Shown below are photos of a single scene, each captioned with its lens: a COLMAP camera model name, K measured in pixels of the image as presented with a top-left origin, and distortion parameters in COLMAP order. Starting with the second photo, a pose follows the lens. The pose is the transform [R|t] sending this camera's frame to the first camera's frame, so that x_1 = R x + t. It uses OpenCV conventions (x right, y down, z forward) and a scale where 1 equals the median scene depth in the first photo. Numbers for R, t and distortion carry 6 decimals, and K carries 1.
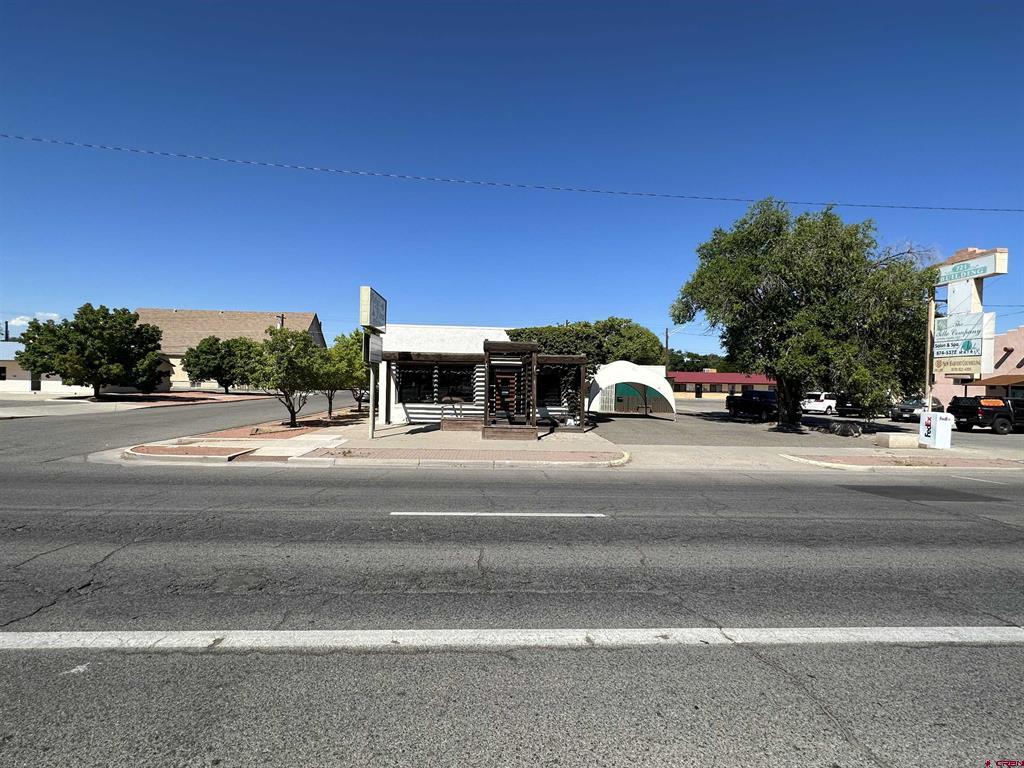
lens RADIAL K [[460.3, 0, 512.0], [0, 460.3, 384.0], [0, 0, 1]] dist [-0.001959, -0.000228]
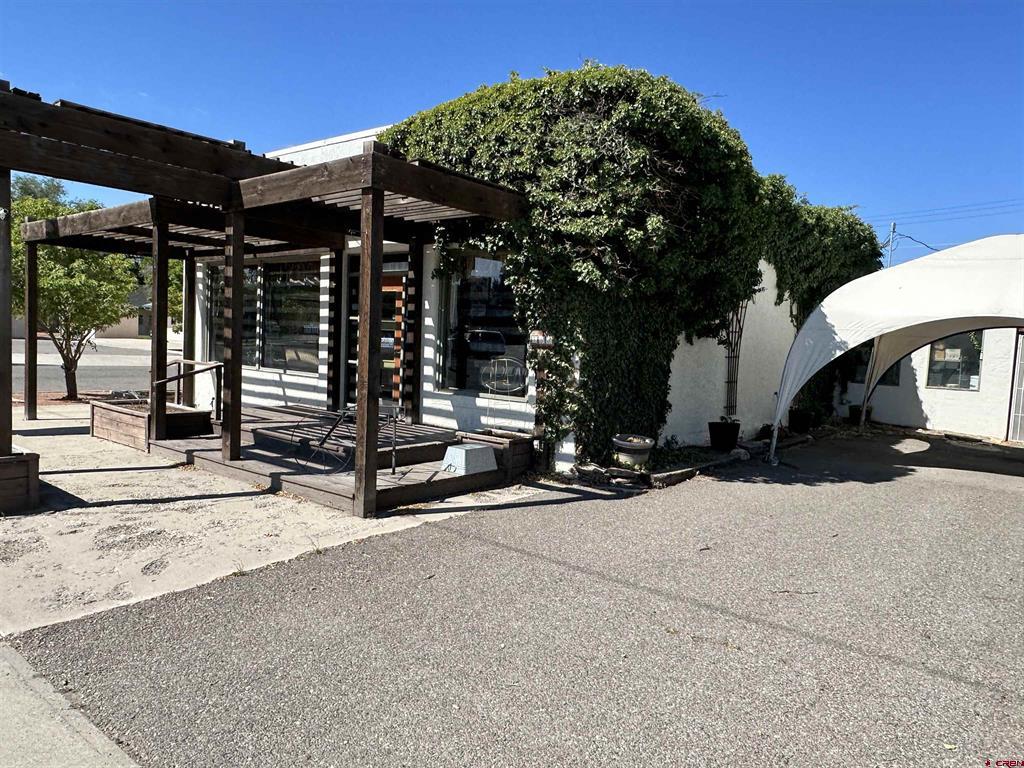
lens RADIAL K [[702.3, 0, 509.7], [0, 702.3, 384.5], [0, 0, 1]] dist [-0.002142, 0.000165]
pose [[0.742446, 0.055885, -0.667571, 0.371330], [-0.033419, 0.998363, 0.046409, 0.023724], [0.669072, -0.012147, 0.743098, 0.711295]]
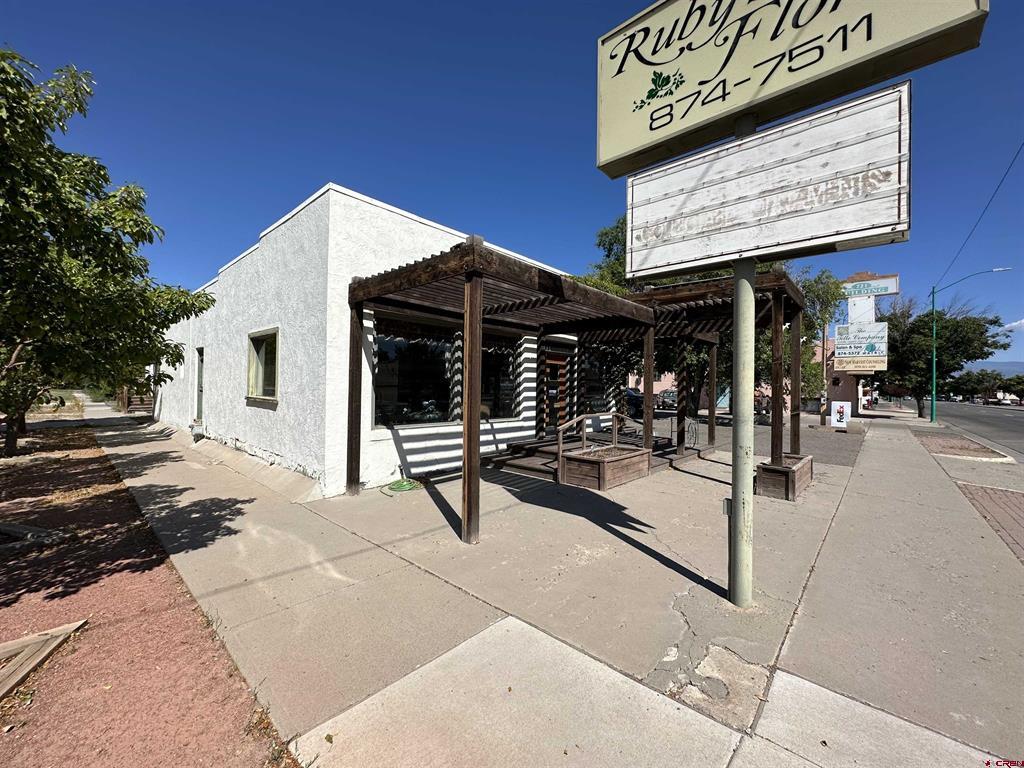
lens RADIAL K [[415.1, 0, 512.0], [0, 415.1, 384.0], [0, 0, 1]] dist [-0.000571, 0.000087]
pose [[0.702800, -0.001821, 0.711385, -0.397978], [0.004567, 0.999988, -0.001953, 0.009912], [-0.711373, 0.004621, 0.702800, 0.703127]]
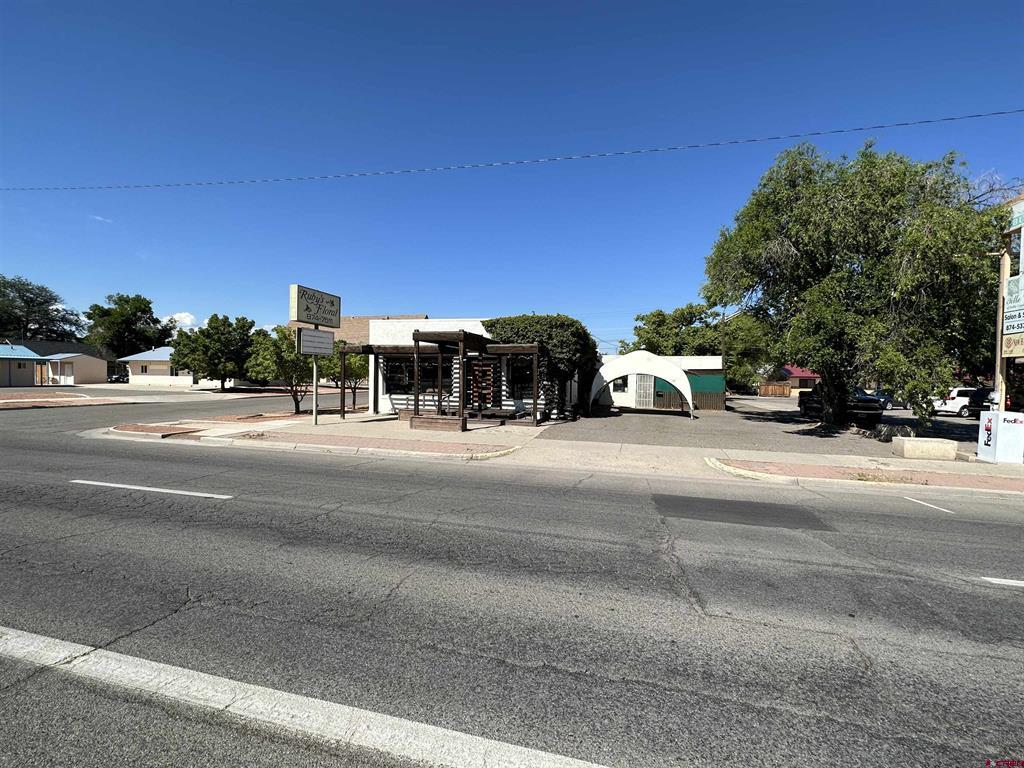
lens RADIAL K [[460.3, 0, 512.0], [0, 460.3, 384.0], [0, 0, 1]] dist [-0.001959, -0.000228]
pose [[0.952400, 0.001084, -0.304850, 0.349805], [0.000747, 0.999982, 0.005892, 0.012059], [0.304851, -0.005839, 0.952382, 0.081494]]
